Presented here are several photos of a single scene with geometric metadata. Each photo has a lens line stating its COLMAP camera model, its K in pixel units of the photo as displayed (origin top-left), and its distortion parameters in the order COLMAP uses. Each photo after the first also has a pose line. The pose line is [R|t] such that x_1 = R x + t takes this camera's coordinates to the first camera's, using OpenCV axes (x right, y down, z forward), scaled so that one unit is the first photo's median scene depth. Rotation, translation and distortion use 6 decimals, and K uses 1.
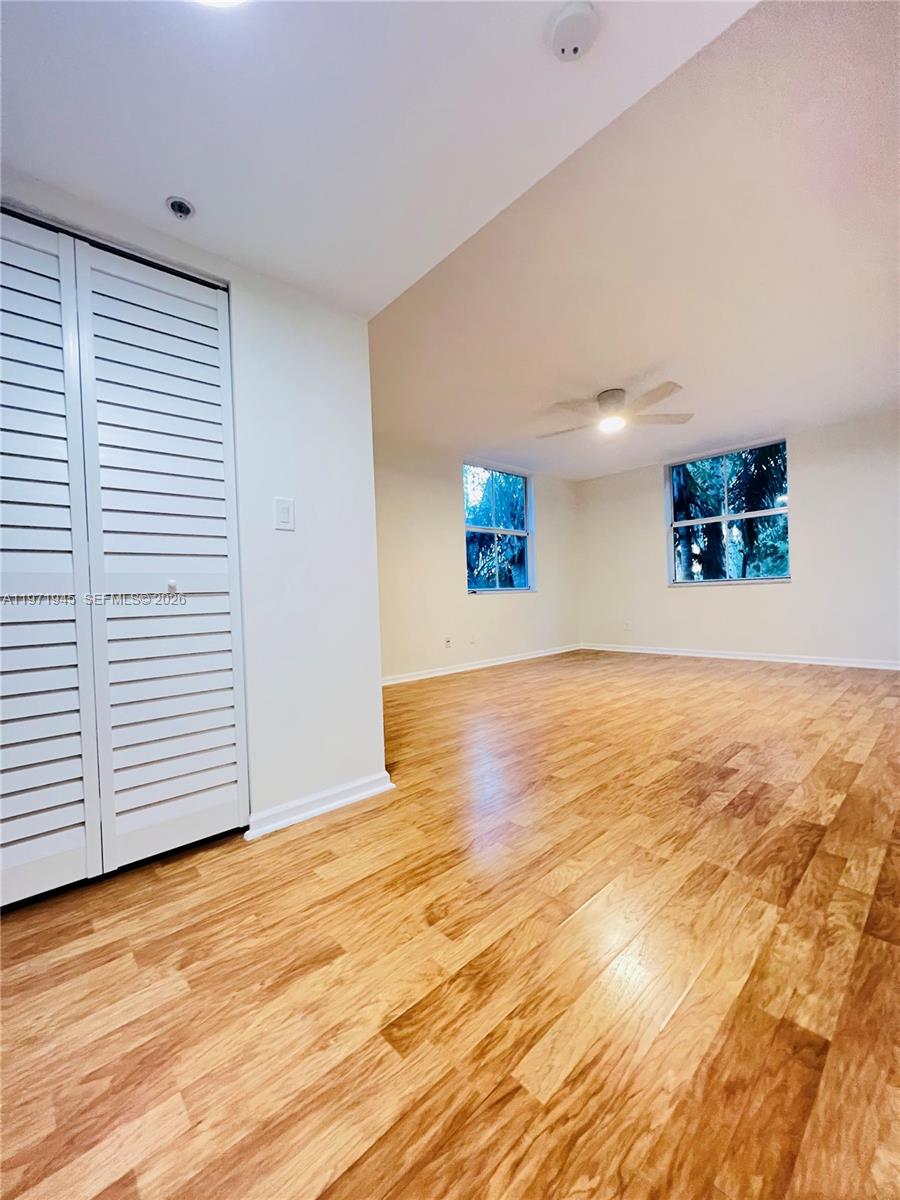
lens RADIAL K [[480.0, 0, 449.2], [0, 480.0, 600.3], [0, 0, 1]] dist [-0.000532, 0.000281]
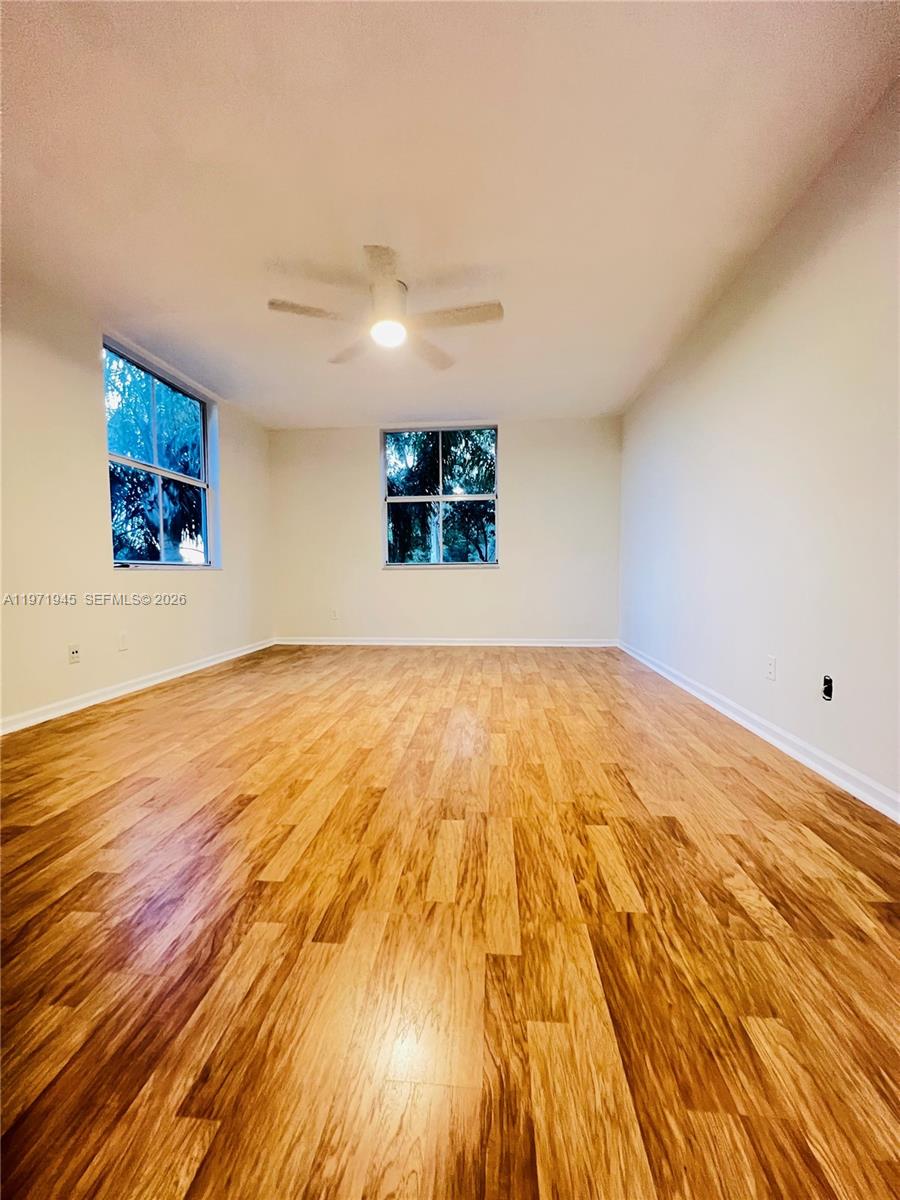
lens RADIAL K [[480.0, 0, 452.2], [0, 480.0, 599.0], [0, 0, 1]] dist [-0.000532, 0.000281]
pose [[0.739805, -0.006662, 0.672789, -0.108250], [-0.012071, 0.999659, 0.023172, 0.012603], [-0.672713, -0.025264, 0.739472, 0.618747]]
